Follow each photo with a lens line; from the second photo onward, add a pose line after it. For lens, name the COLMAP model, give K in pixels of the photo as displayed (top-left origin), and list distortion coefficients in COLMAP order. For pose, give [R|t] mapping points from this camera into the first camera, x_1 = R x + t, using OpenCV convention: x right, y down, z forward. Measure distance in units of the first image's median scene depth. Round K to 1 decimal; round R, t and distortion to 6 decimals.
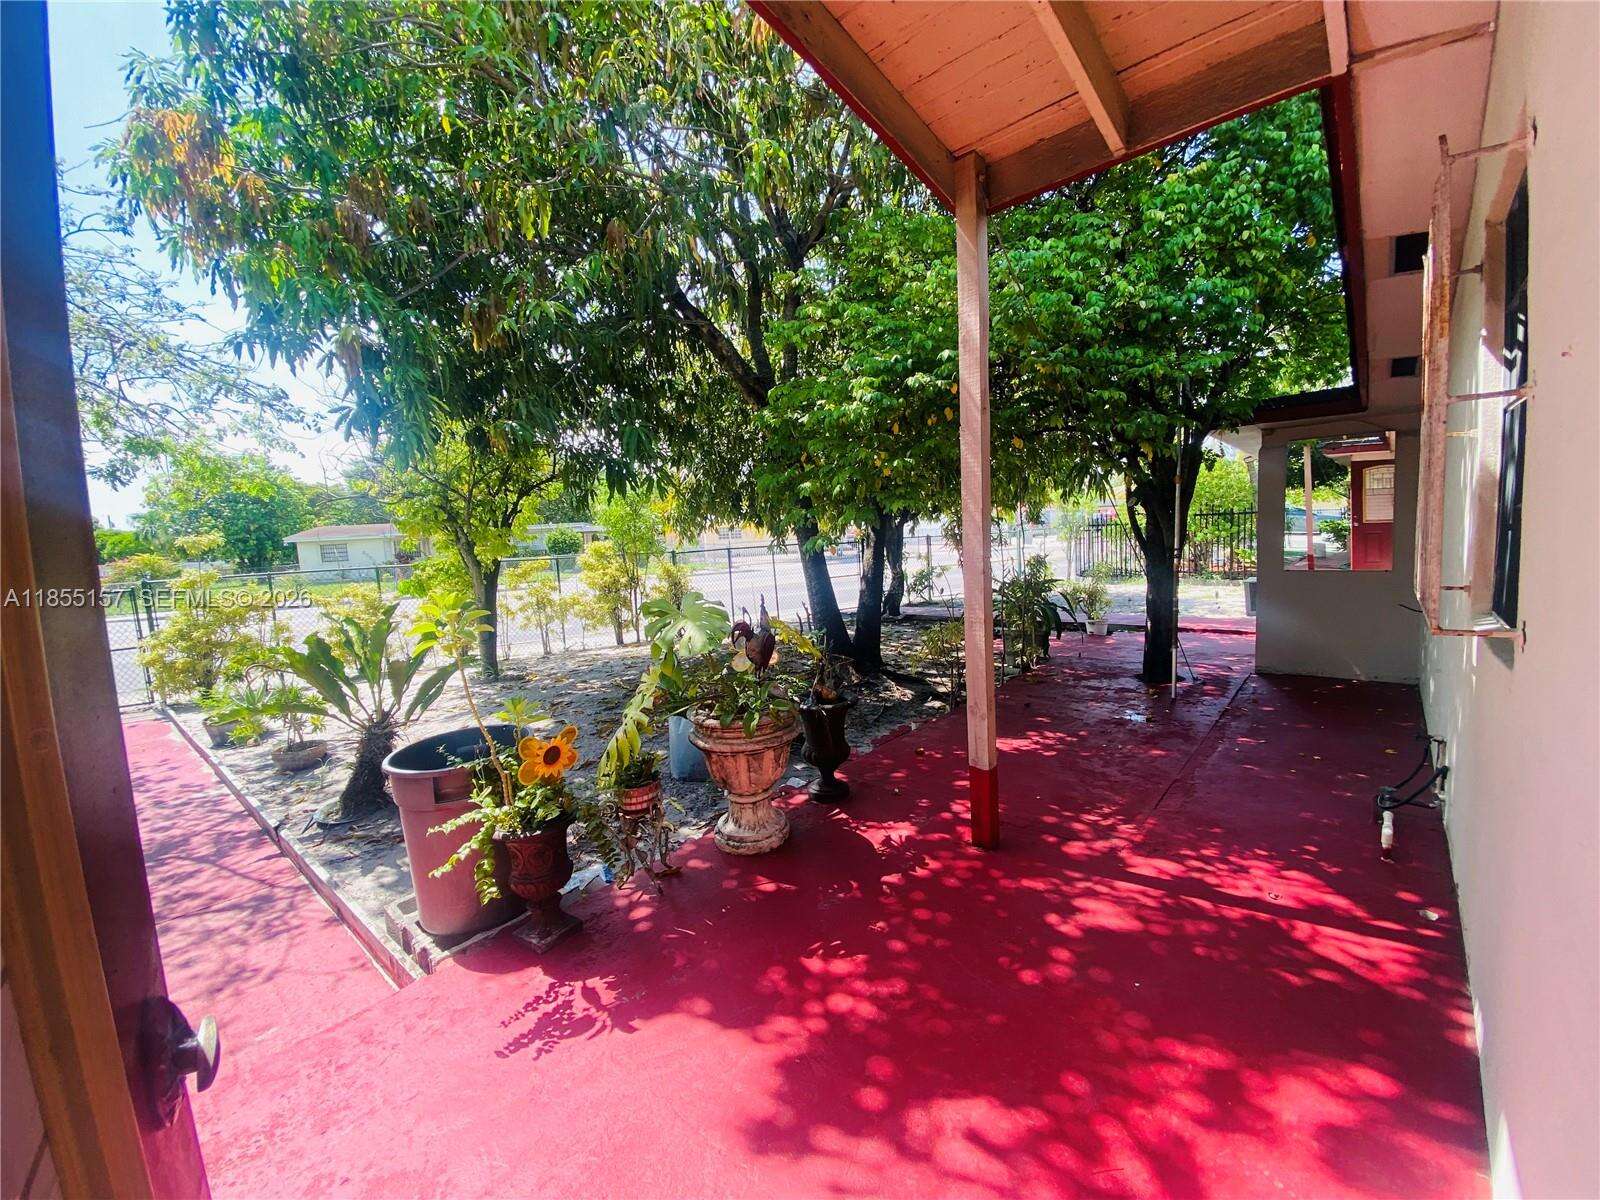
lens RADIAL K [[655.5, 0, 800.0], [0, 655.5, 600.0], [0, 0, 1]] dist [0.011372, -0.018746]
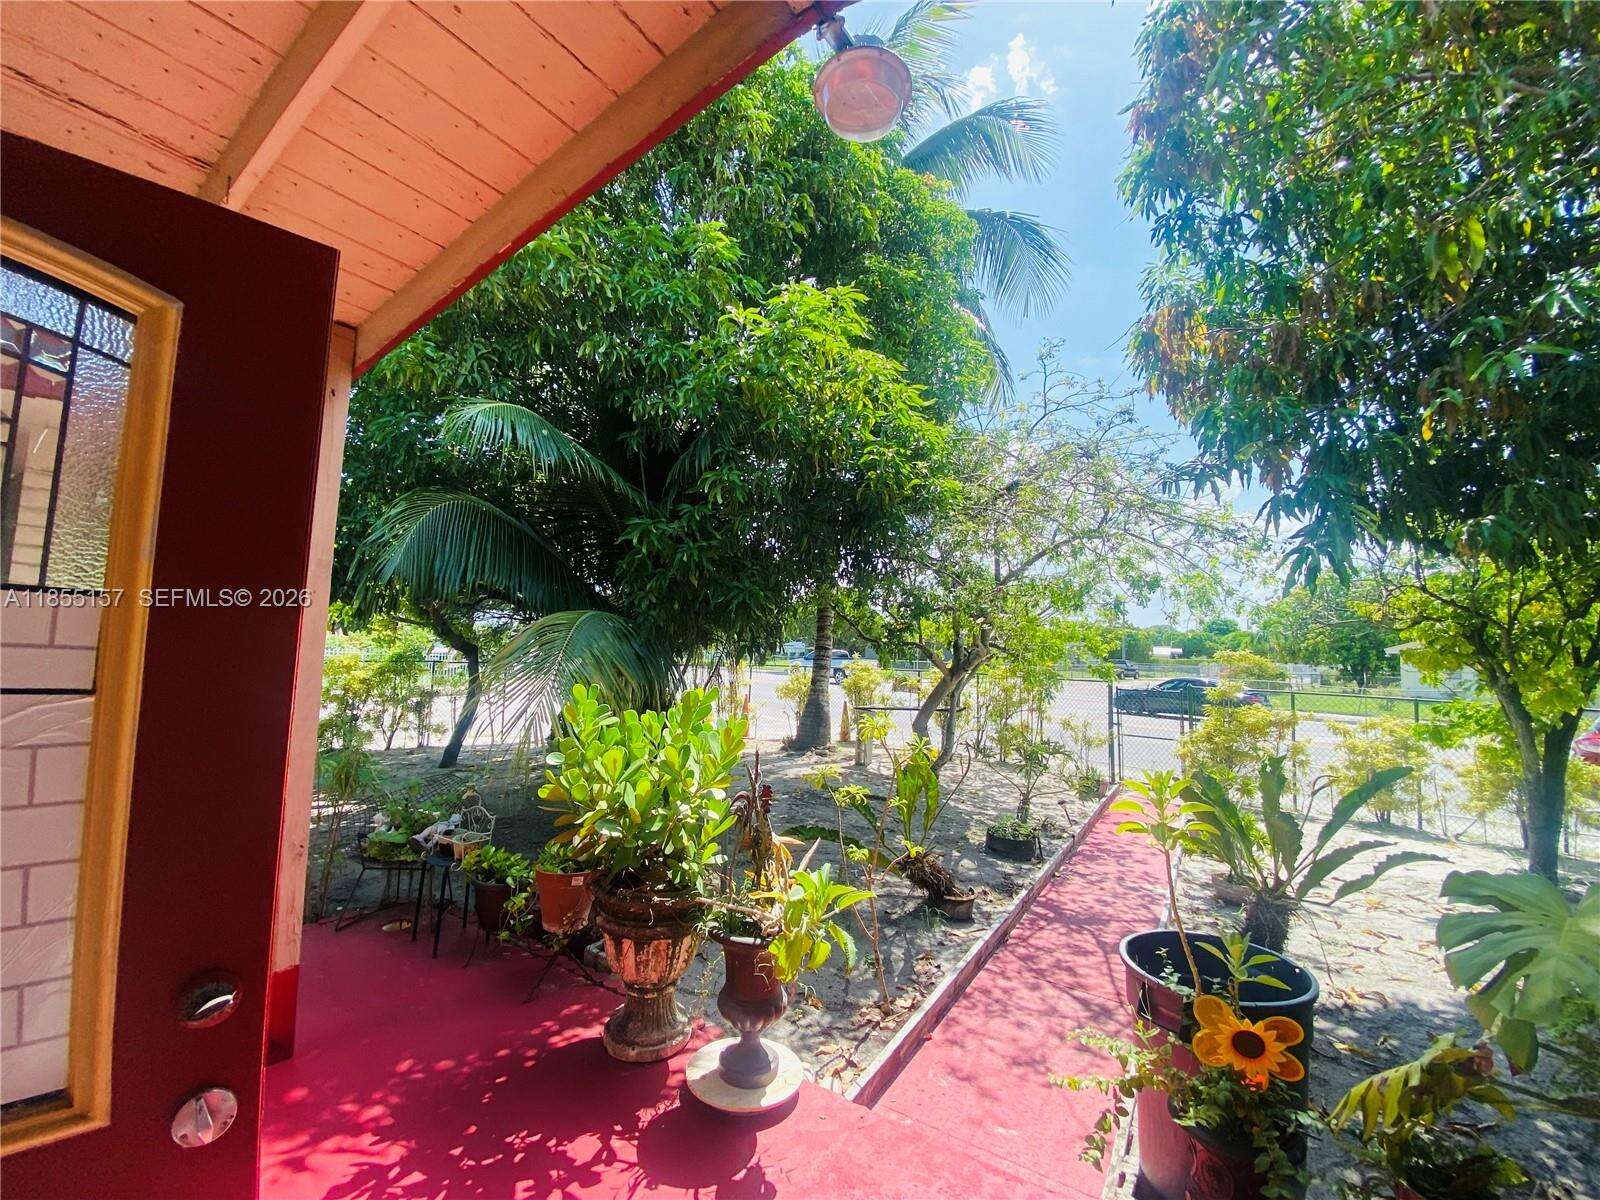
lens RADIAL K [[655.5, 0, 800.0], [0, 655.5, 600.0], [0, 0, 1]] dist [0.011372, -0.018746]
pose [[0.142427, -0.013386, -0.989715, 0.075029], [-0.141899, 0.989304, -0.033801, -0.042340], [0.979581, 0.145254, 0.139004, 0.119382]]
